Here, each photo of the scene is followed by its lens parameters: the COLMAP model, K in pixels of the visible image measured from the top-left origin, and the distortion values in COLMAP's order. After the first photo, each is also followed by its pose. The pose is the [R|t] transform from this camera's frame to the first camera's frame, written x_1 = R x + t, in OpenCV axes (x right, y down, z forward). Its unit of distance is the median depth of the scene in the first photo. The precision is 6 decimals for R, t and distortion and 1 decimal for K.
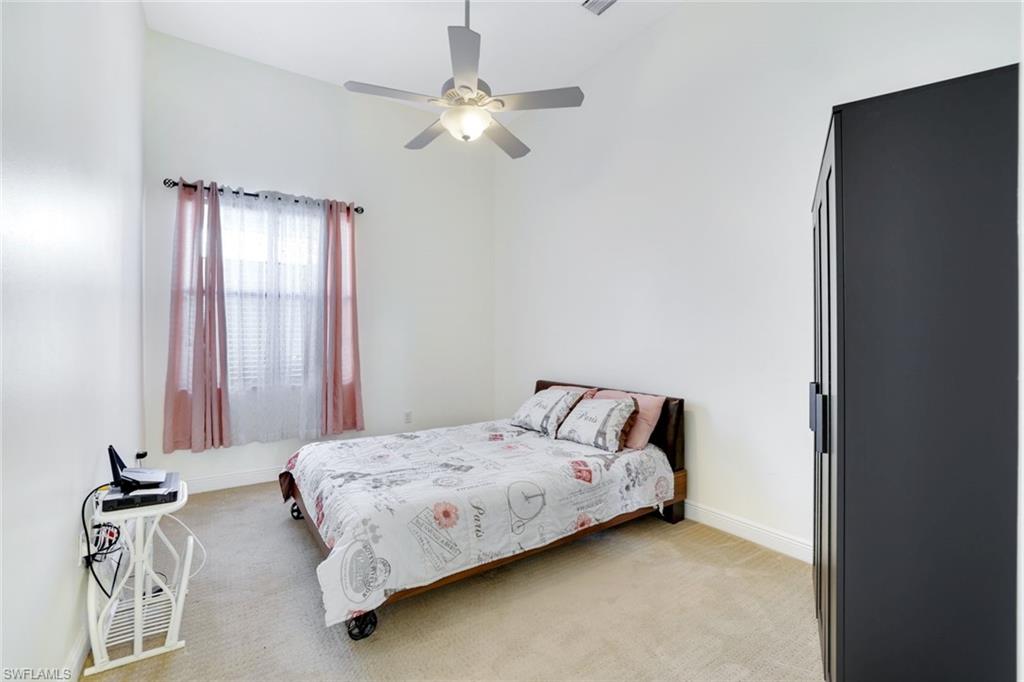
lens RADIAL K [[439.6, 0, 501.8], [0, 439.6, 337.6], [0, 0, 1]] dist [-0.041025, 0.011223]
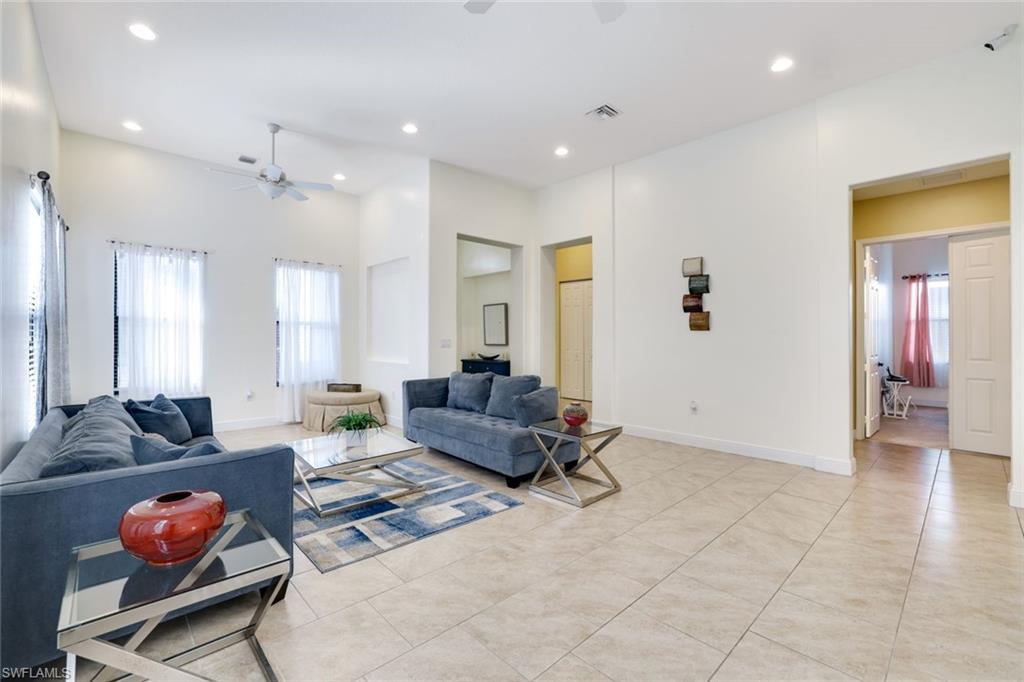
lens RADIAL K [[439.6, 0, 501.8], [0, 439.6, 337.6], [0, 0, 1]] dist [-0.041025, 0.011223]
pose [[0.164370, 0.011506, -0.986332, 1.302454], [-0.006651, 0.999922, 0.010556, -0.012462], [0.986376, 0.004825, 0.164433, -1.725914]]
